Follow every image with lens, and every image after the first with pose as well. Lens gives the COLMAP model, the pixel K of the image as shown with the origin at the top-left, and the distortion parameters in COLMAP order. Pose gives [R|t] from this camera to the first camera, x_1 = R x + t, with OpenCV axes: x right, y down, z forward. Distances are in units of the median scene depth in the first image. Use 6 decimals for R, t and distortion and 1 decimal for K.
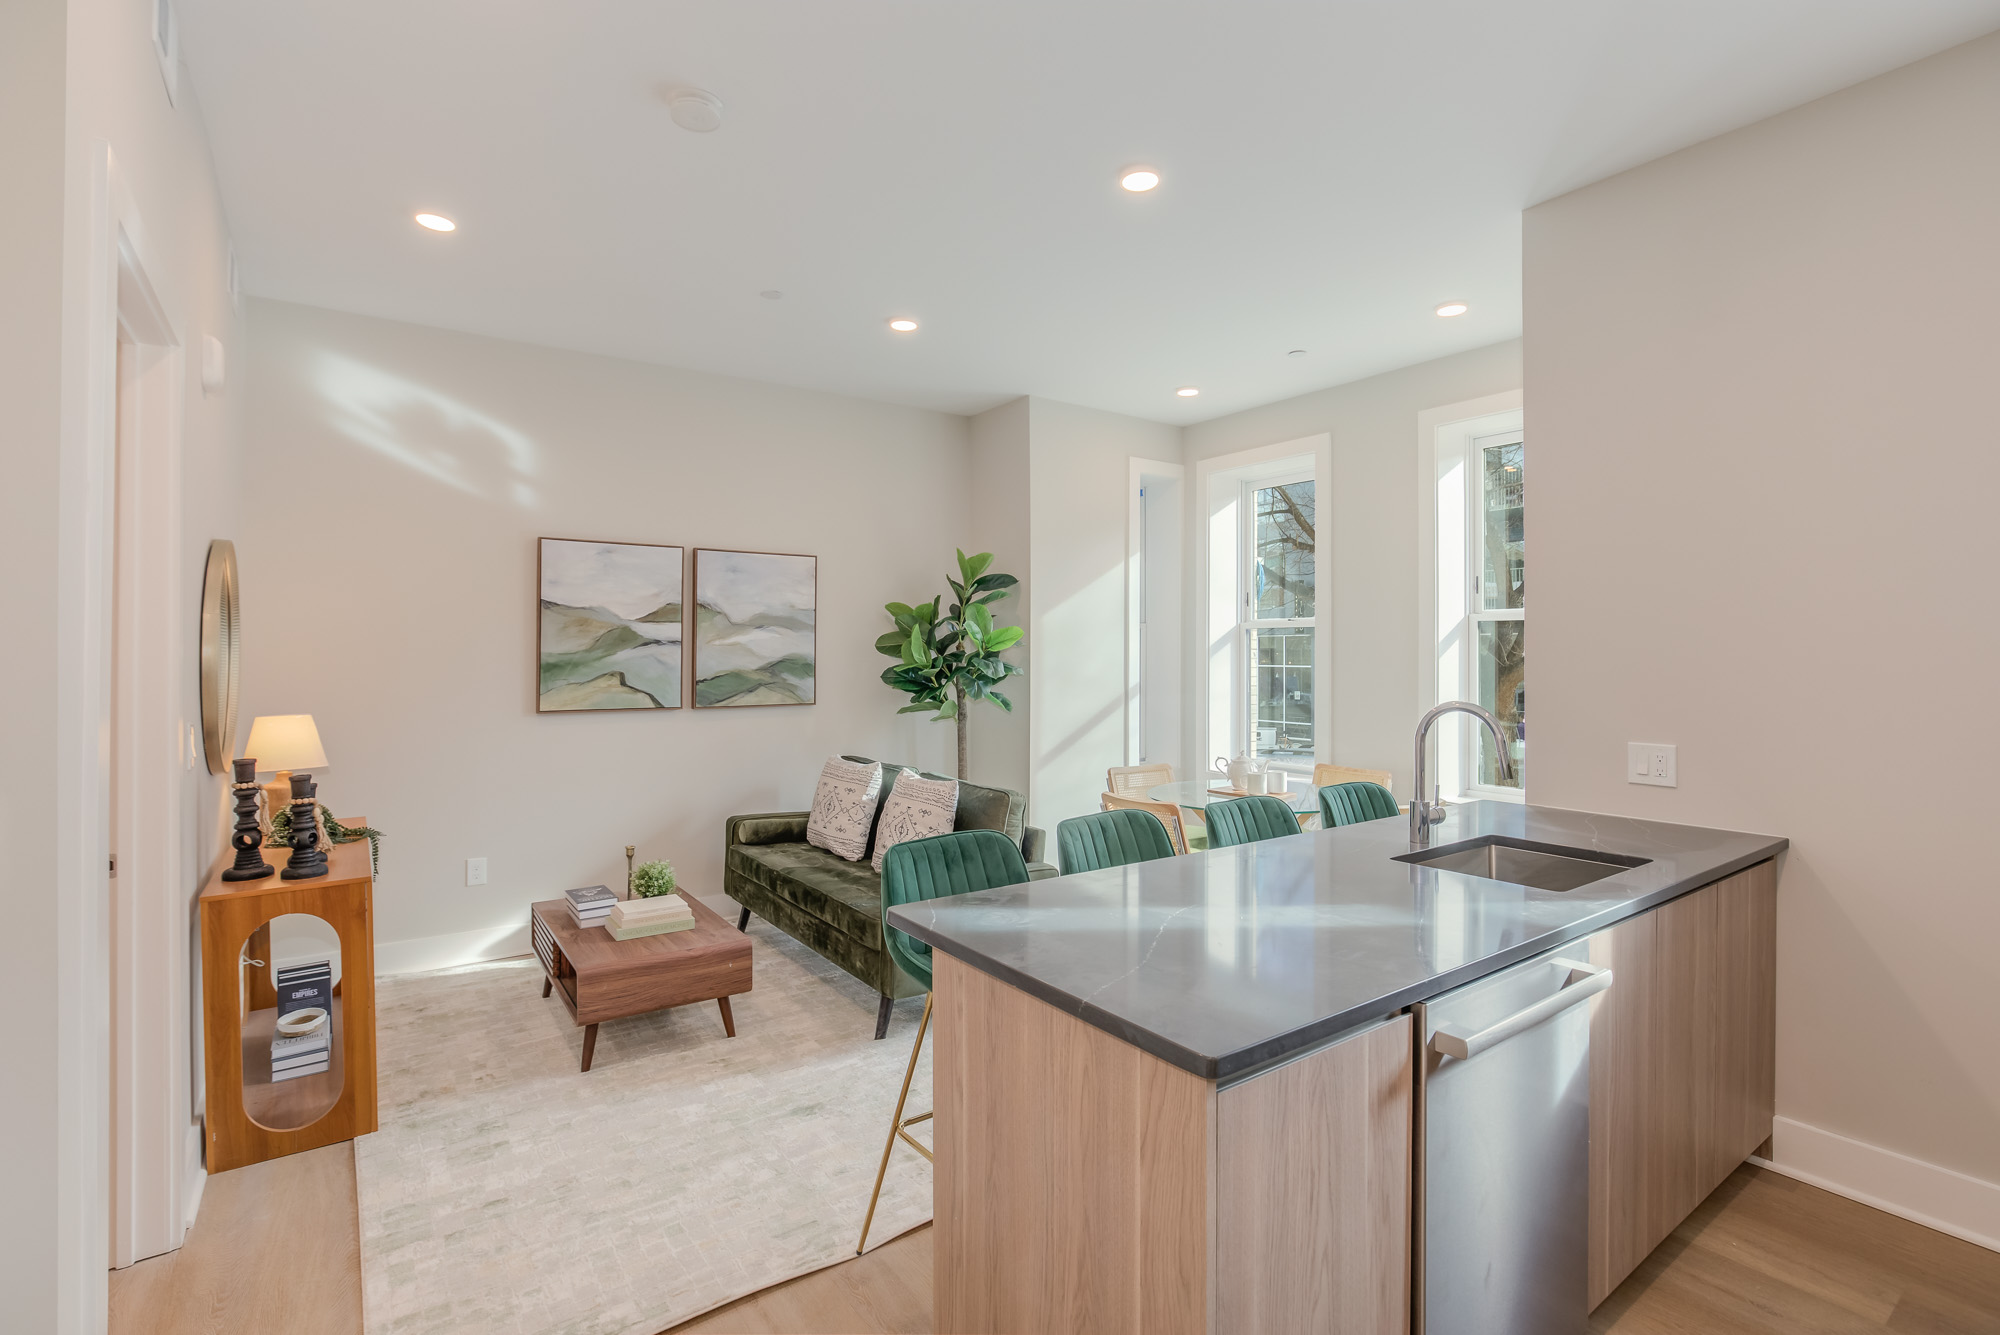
lens RADIAL K [[911.6, 0, 993.7], [0, 911.6, 647.9], [0, 0, 1]] dist [-0.016083, 0.000589]
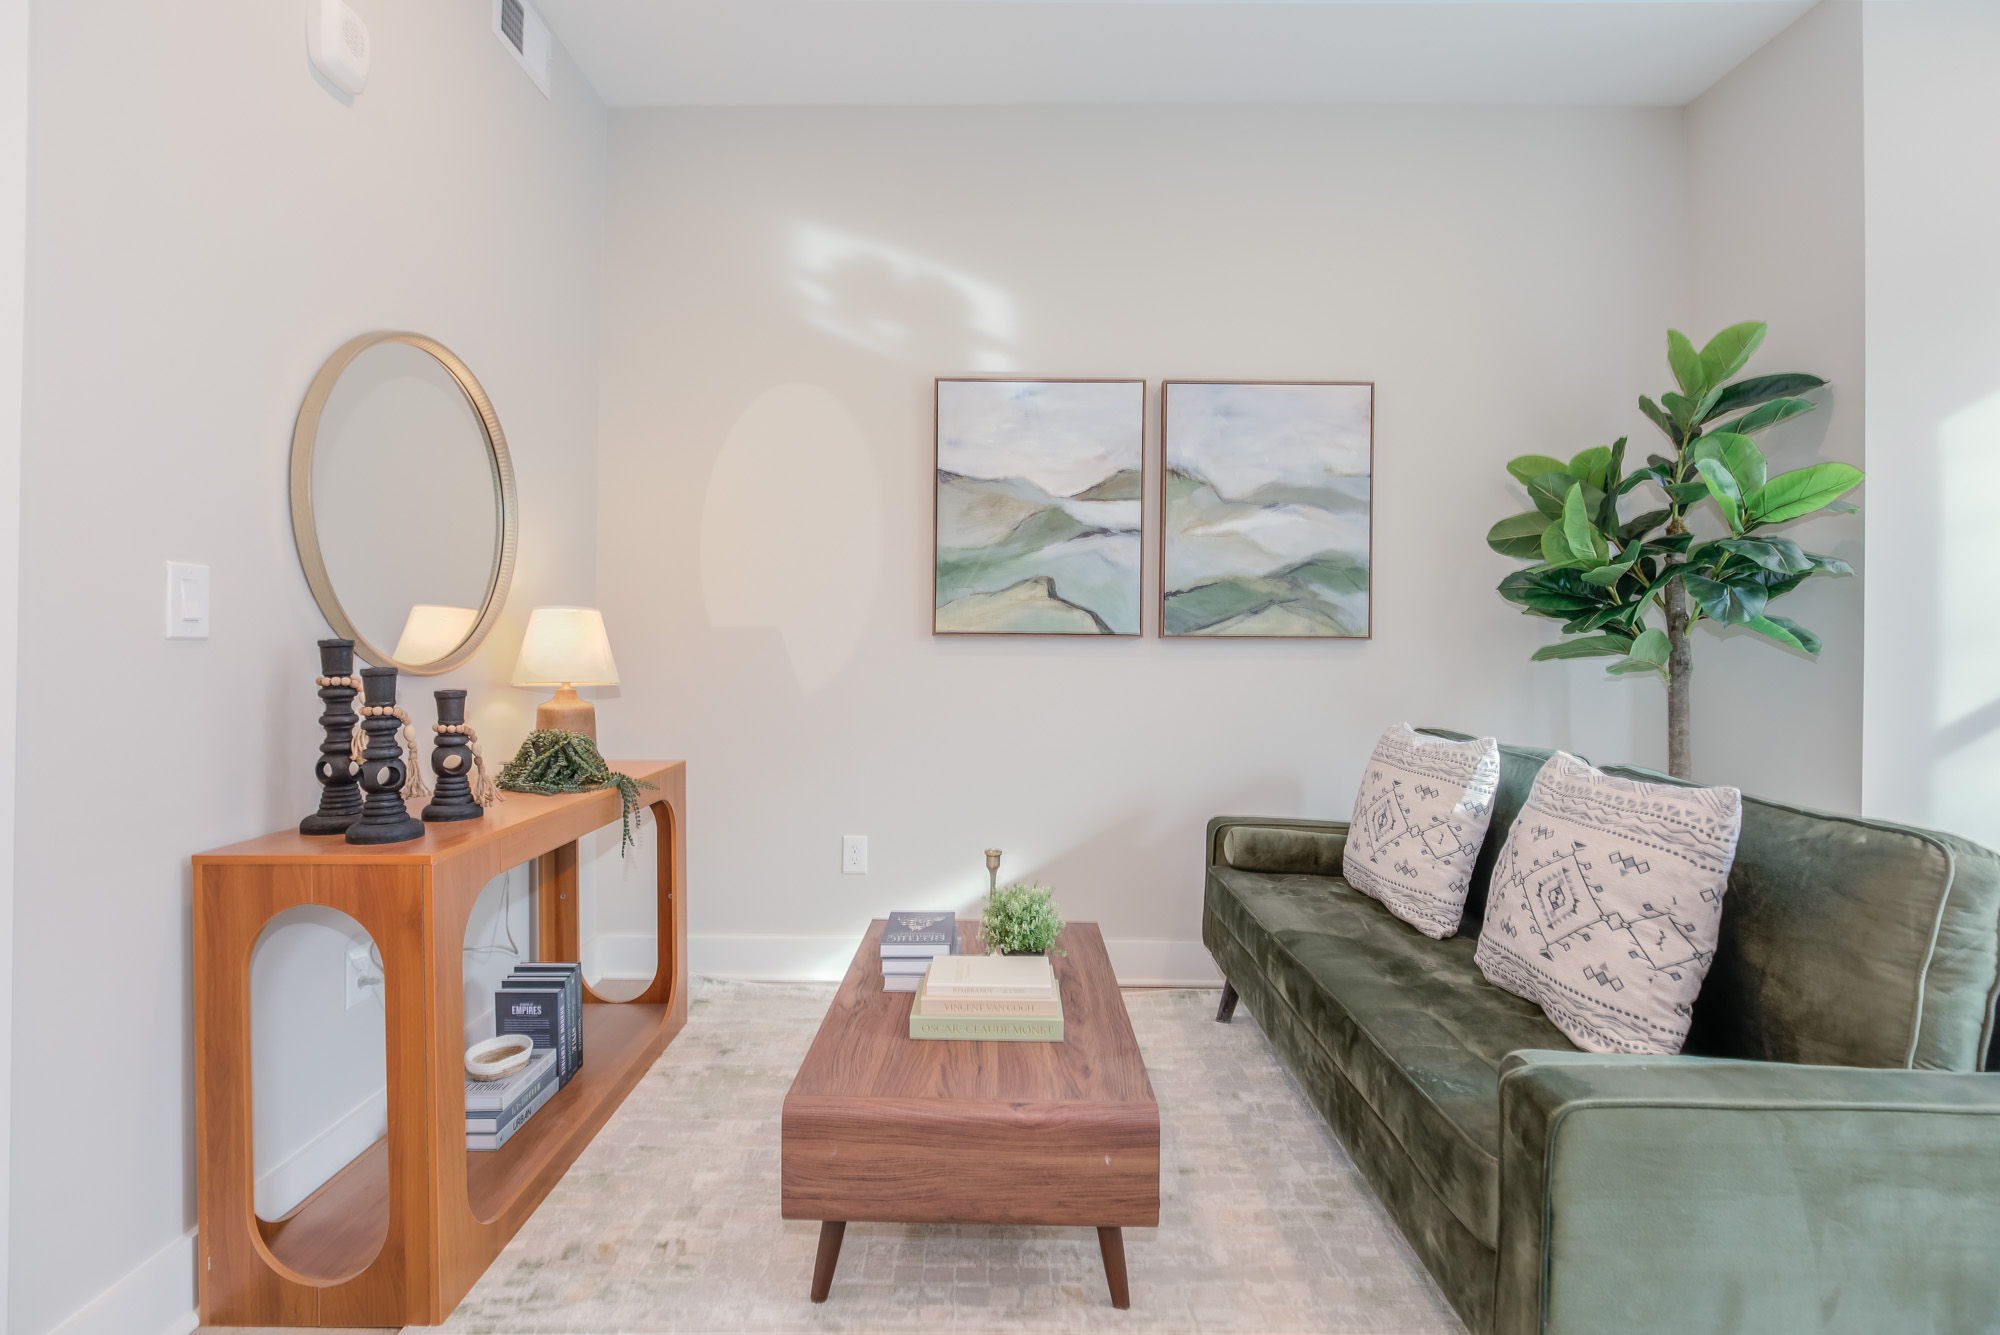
lens RADIAL K [[911.6, 0, 993.7], [0, 911.6, 647.9], [0, 0, 1]] dist [-0.016083, 0.000589]
pose [[0.809998, 0.005740, -0.586404, -0.057244], [-0.001910, 0.999973, 0.007151, 0.071740], [0.586429, -0.004672, 0.809987, 0.439072]]
